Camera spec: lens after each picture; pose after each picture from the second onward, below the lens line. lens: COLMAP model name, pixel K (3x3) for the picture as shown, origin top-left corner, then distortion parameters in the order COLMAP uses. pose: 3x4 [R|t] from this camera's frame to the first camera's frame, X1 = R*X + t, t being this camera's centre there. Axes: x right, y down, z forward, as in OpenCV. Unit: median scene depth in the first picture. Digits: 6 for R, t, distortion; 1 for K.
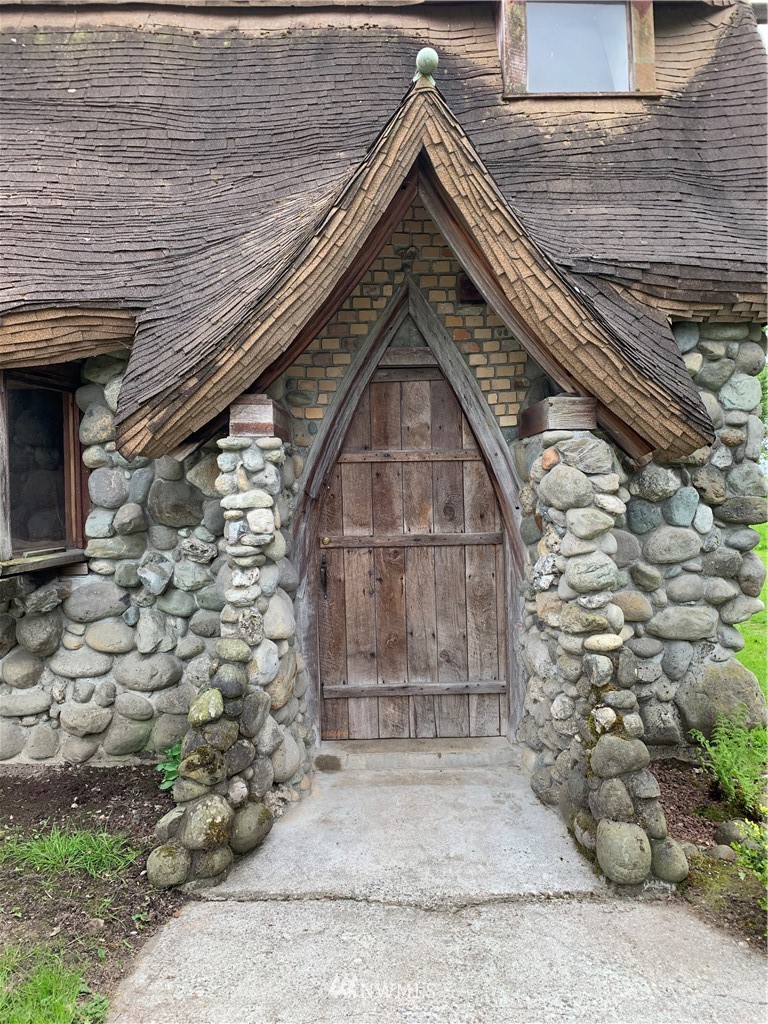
lens RADIAL K [[758.9, 0, 394.1], [0, 758.9, 509.9], [0, 0, 1]] dist [0.037271, -0.018362]
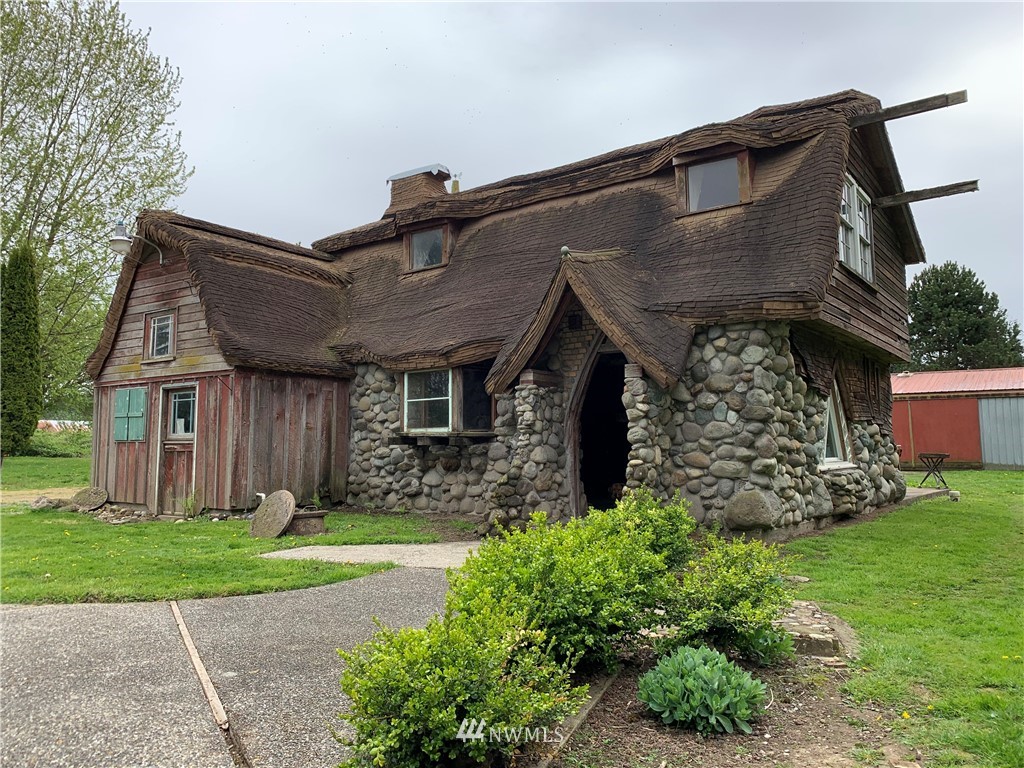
lens RADIAL K [[758.9, 0, 508.6], [0, 758.9, 381.5], [0, 0, 1]] dist [0.037271, -0.018362]
pose [[0.788170, -0.039025, -0.614219, 1.199944], [-0.027816, 0.994709, -0.098892, 0.135304], [0.614829, 0.095029, 0.782915, -0.975396]]
